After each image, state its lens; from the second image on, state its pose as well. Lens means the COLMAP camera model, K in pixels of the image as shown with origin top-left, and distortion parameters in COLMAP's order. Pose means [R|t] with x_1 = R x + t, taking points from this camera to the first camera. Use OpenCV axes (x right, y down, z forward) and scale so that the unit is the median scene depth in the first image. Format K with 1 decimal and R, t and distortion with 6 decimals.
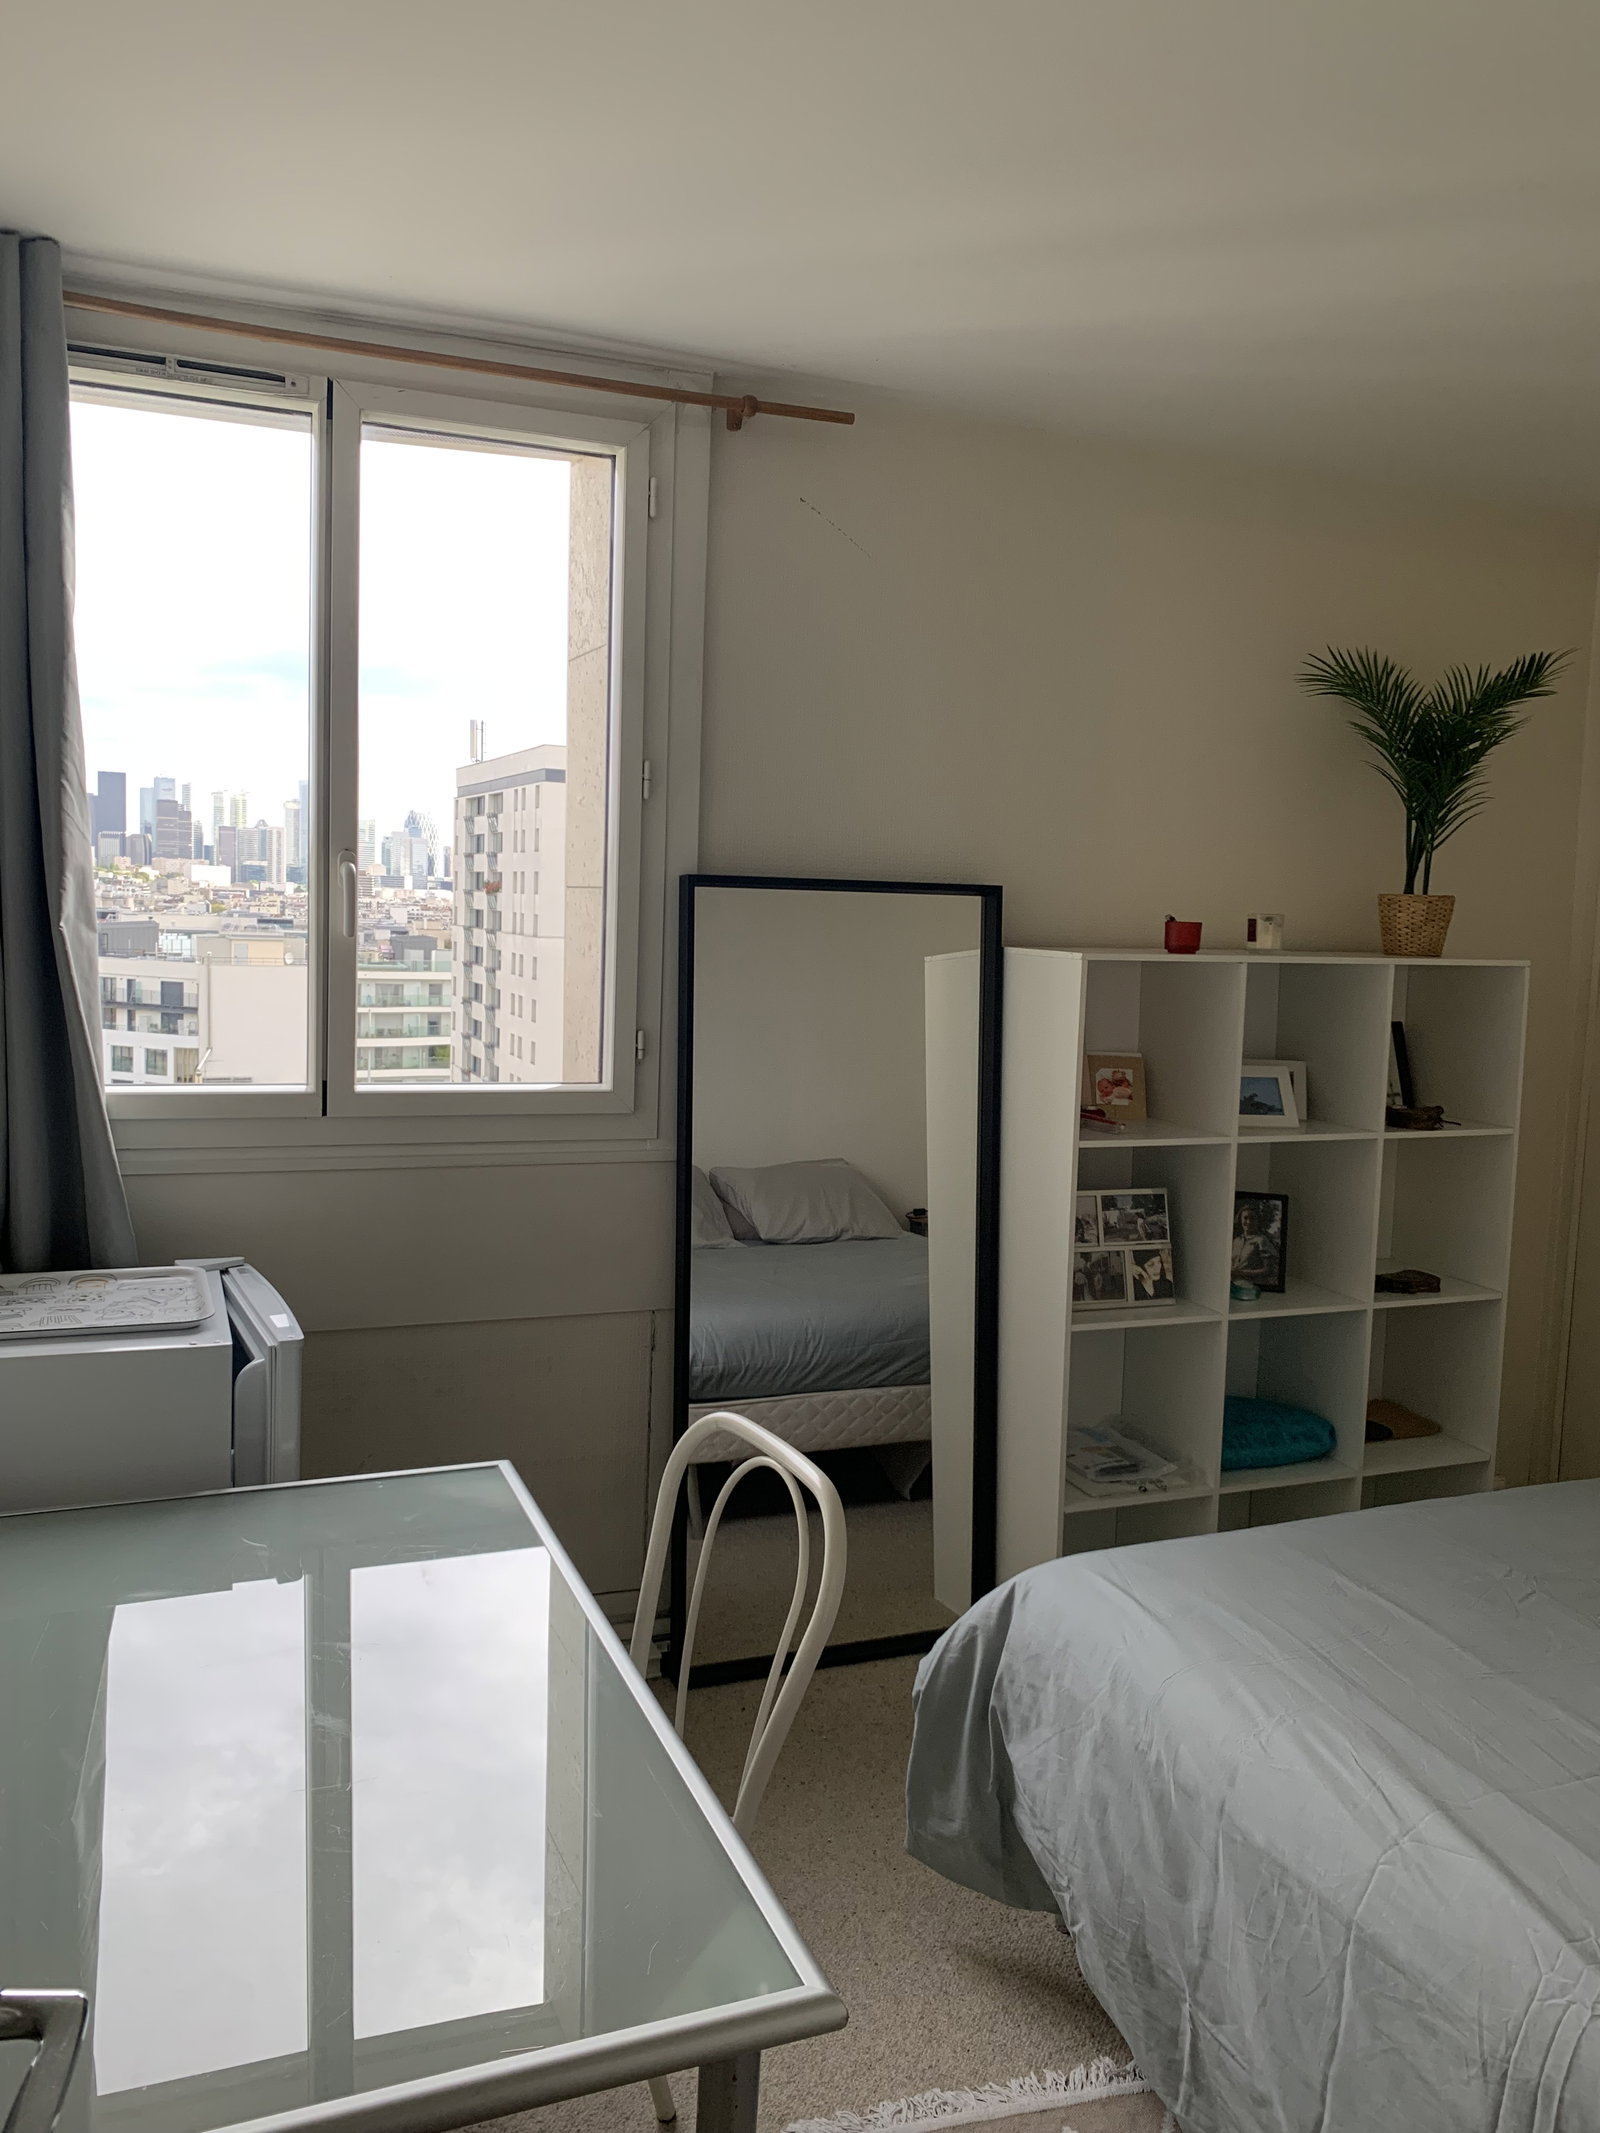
lens RADIAL K [[1581.5, 0, 798.9], [0, 1581.5, 1063.4], [0, 0, 1]] dist [0.015402, -0.007215]
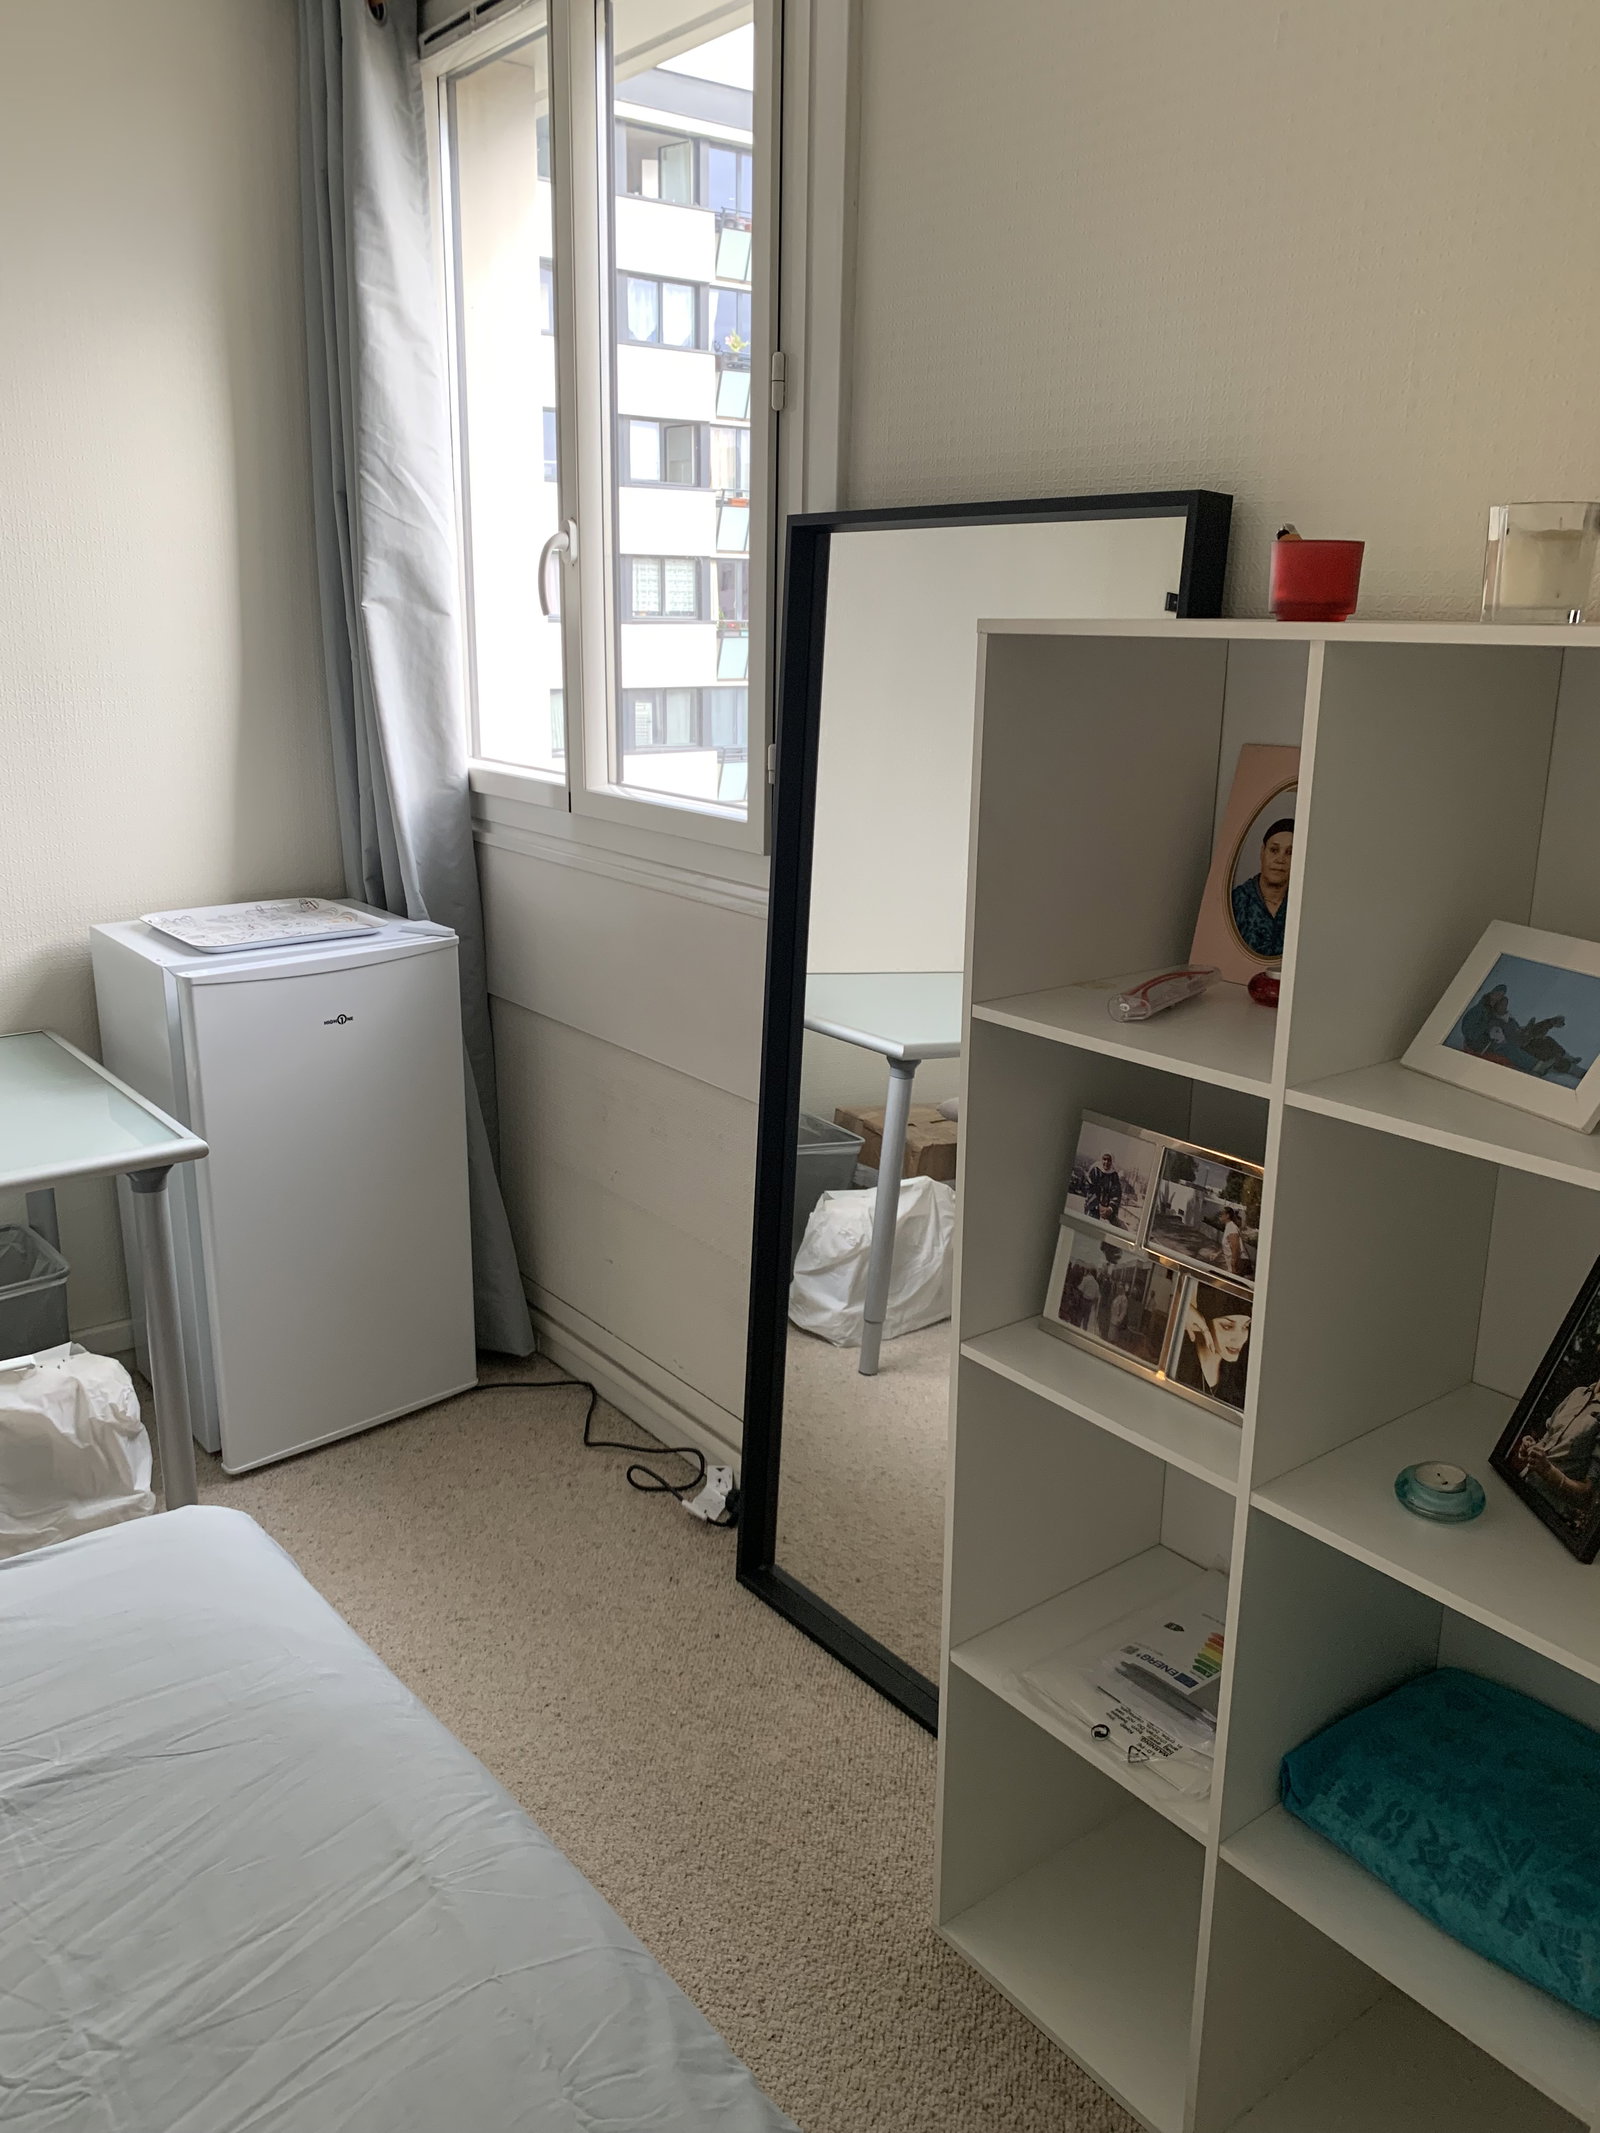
lens RADIAL K [[1581.5, 0, 799.9], [0, 1581.5, 1058.1], [0, 0, 1]] dist [0.015402, -0.007215]
pose [[0.294604, 0.232460, -0.926915, 0.600337], [-0.103014, 0.972035, 0.211034, -0.033047], [0.950051, 0.033313, 0.310312, 0.745423]]
